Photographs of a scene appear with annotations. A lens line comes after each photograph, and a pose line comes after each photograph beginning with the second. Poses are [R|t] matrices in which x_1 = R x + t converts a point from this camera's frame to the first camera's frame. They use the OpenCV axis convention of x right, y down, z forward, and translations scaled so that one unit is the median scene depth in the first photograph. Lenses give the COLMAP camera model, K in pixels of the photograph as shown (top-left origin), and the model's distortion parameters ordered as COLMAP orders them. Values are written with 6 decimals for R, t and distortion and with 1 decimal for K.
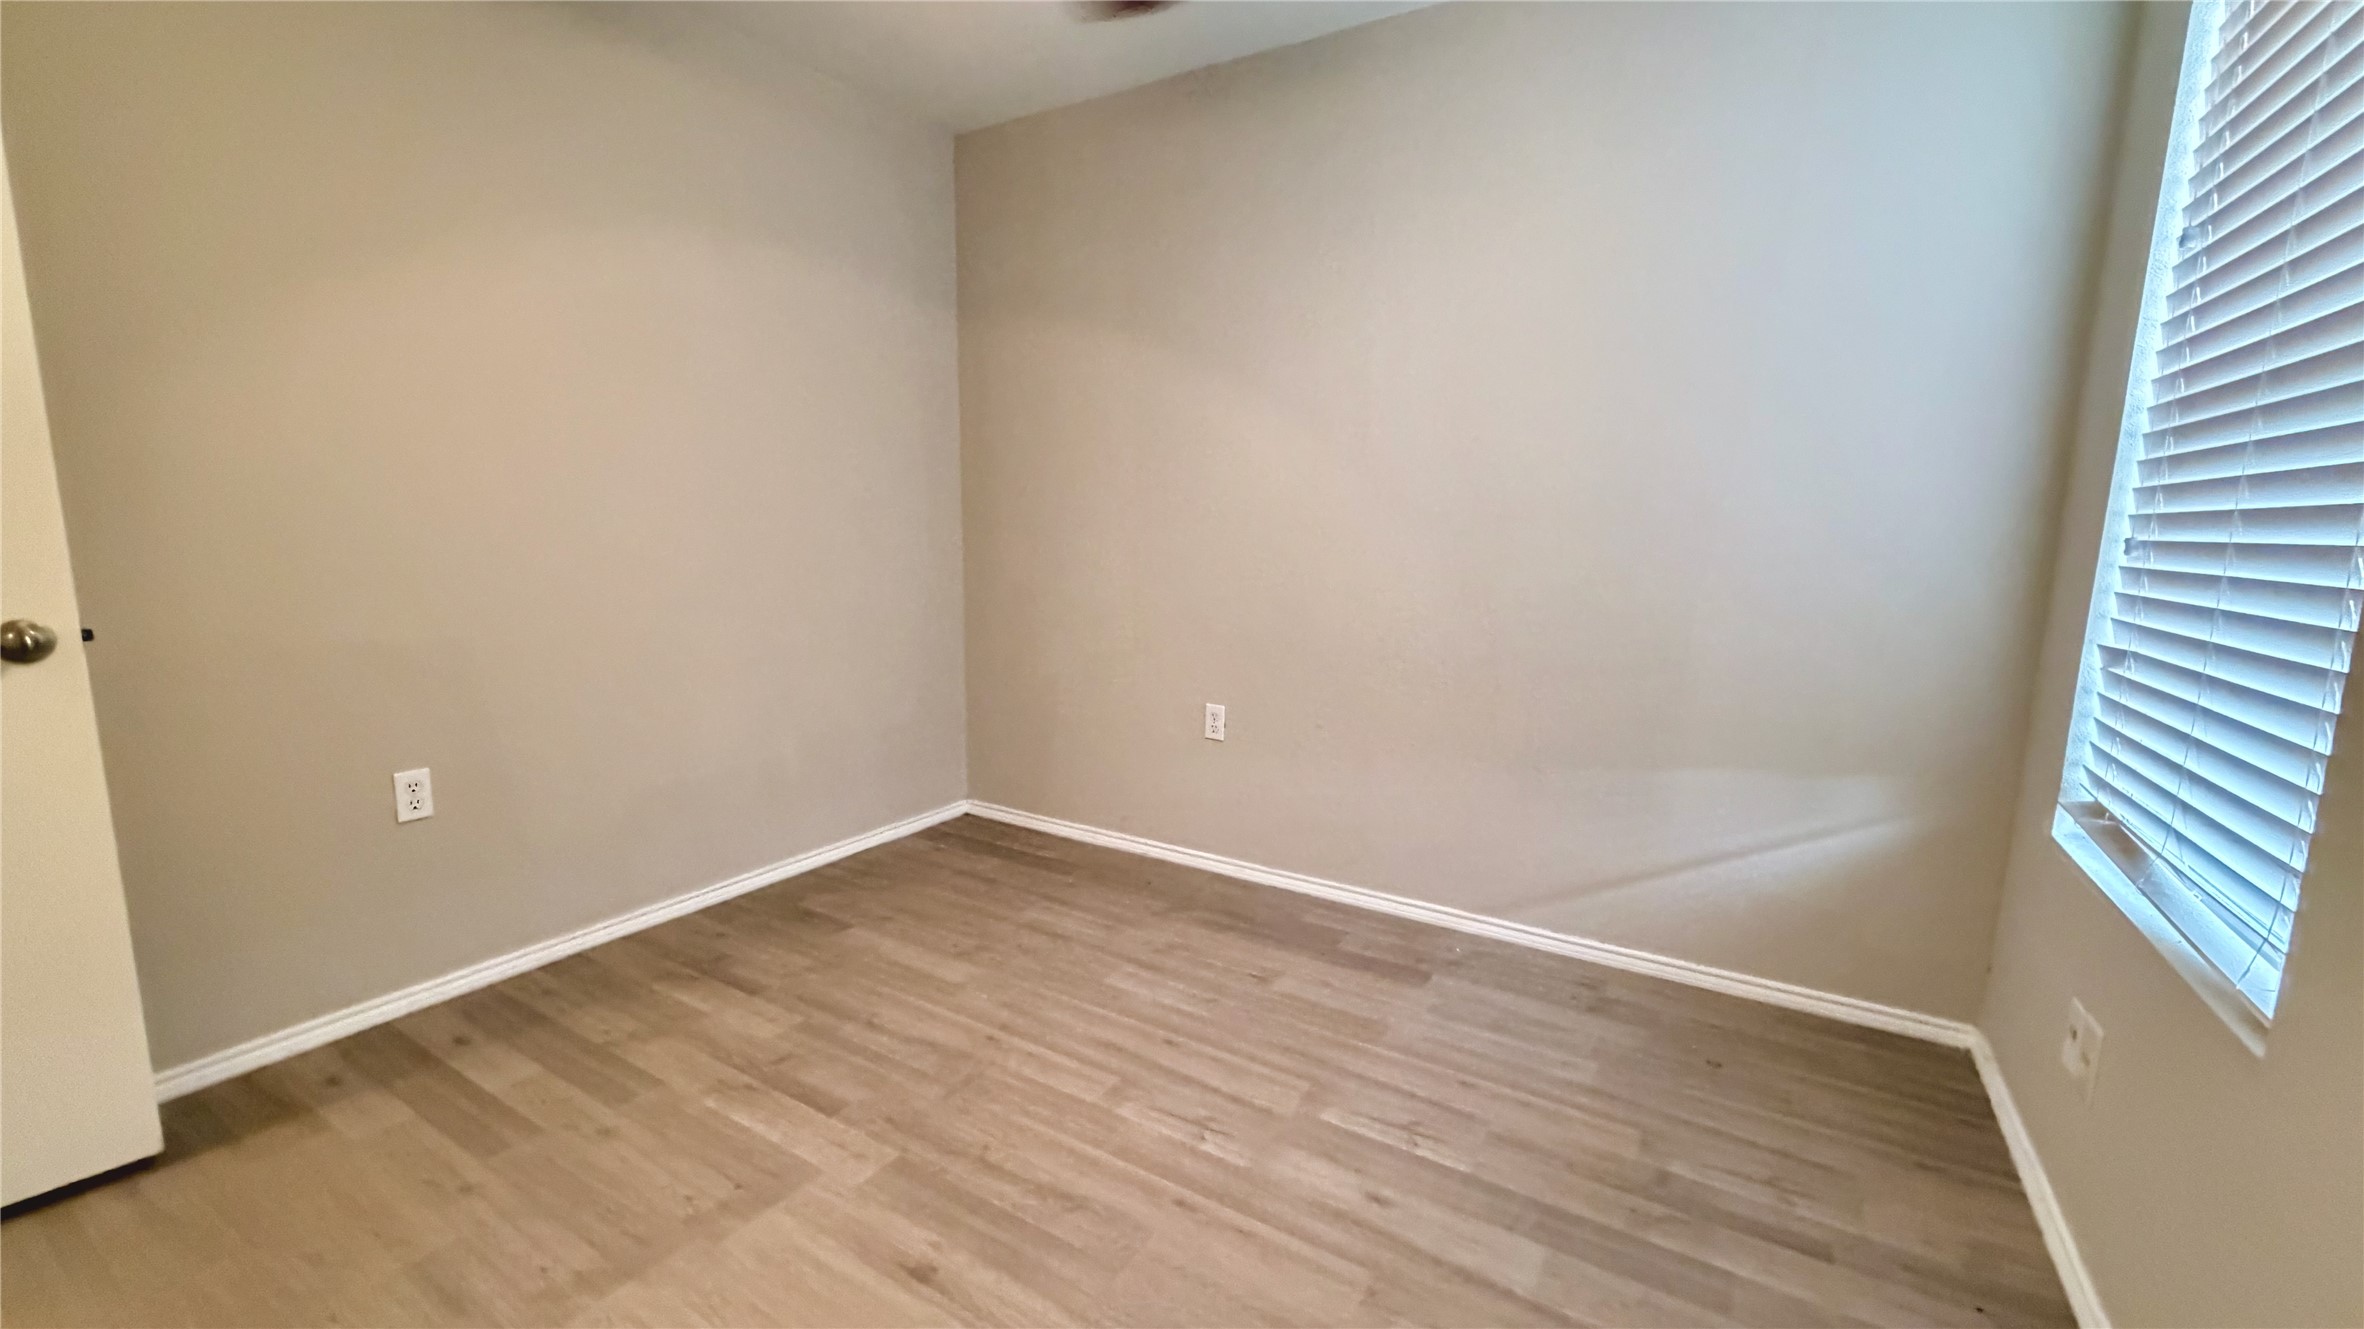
lens RADIAL K [[943.1, 0, 1178.8], [0, 943.1, 666.9], [0, 0, 1]] dist [-0.001892, 0.000171]
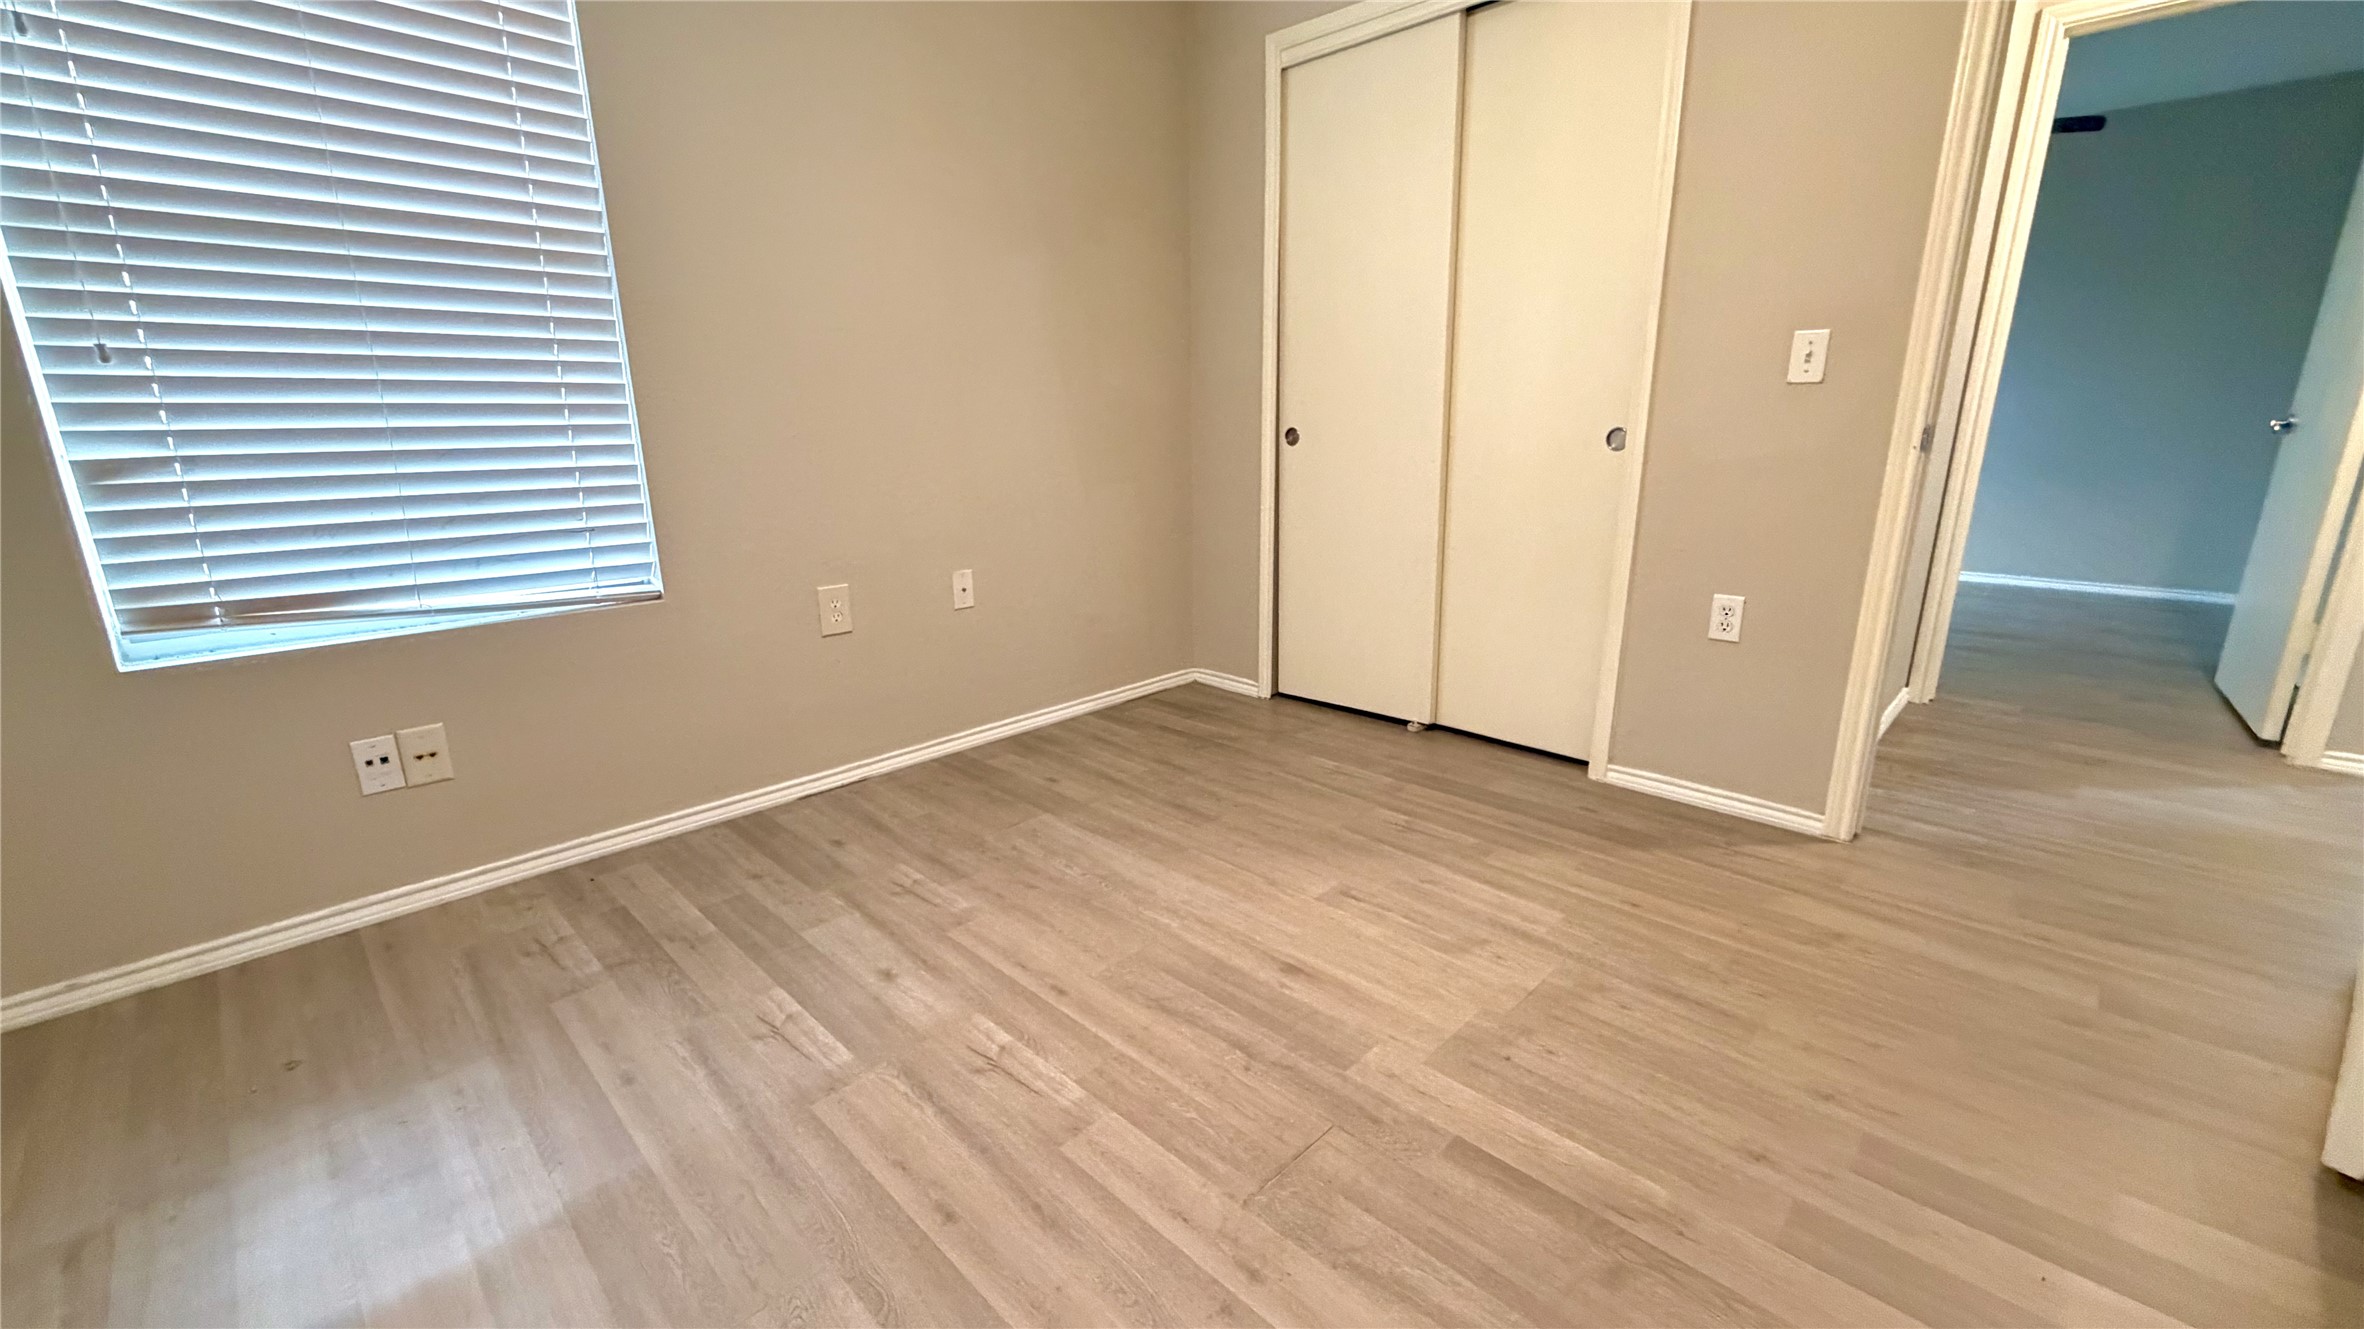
lens RADIAL K [[943.1, 0, 1178.8], [0, 943.1, 666.9], [0, 0, 1]] dist [-0.001892, 0.000171]
pose [[-0.975271, -0.061498, 0.212284, -0.313666], [0.029051, 0.916502, 0.398974, -0.177652], [-0.219095, 0.395275, -0.892051, 1.689390]]
